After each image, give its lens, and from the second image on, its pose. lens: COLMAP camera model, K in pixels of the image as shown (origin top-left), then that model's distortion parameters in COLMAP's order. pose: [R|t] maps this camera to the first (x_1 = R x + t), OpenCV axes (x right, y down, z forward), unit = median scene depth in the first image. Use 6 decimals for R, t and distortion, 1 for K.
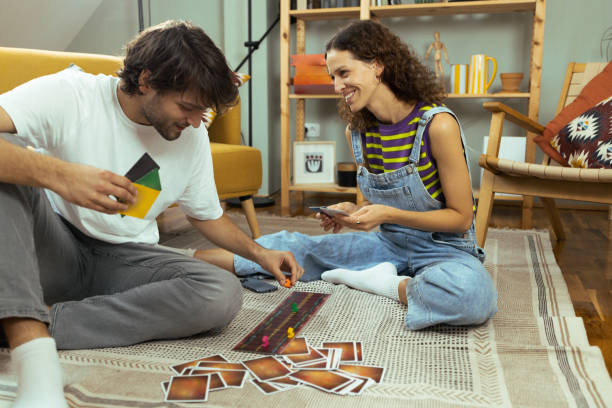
lens RADIAL K [[575.3, 0, 303.2], [0, 575.3, 207.0], [0, 0, 1]] dist [-0.030759, 0.000000]
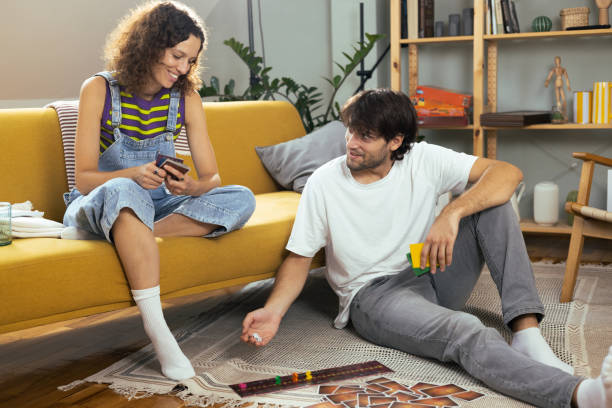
lens RADIAL K [[850.8, 0, 301.1], [0, 850.8, 201.2], [0, 0, 1]] dist [-0.014954, 0.000000]
pose [[0.989677, -0.006225, -0.143183, 0.014547], [0.000957, 0.999321, -0.036826, -0.017956], [0.143316, 0.036309, 0.989011, -0.437913]]
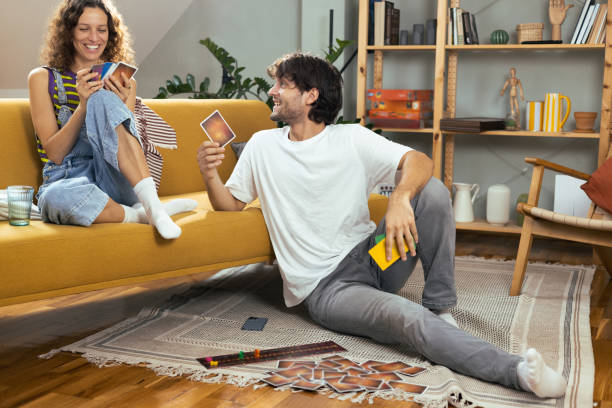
lens RADIAL K [[850.8, 0, 309.2], [0, 850.8, 189.0], [0, 0, 1]] dist [-0.014954, 0.000000]
pose [[0.995037, 0.025136, -0.096276, 0.026258], [-0.030014, 0.998320, -0.049558, -0.009618], [0.094868, 0.052202, 0.994120, -0.511797]]
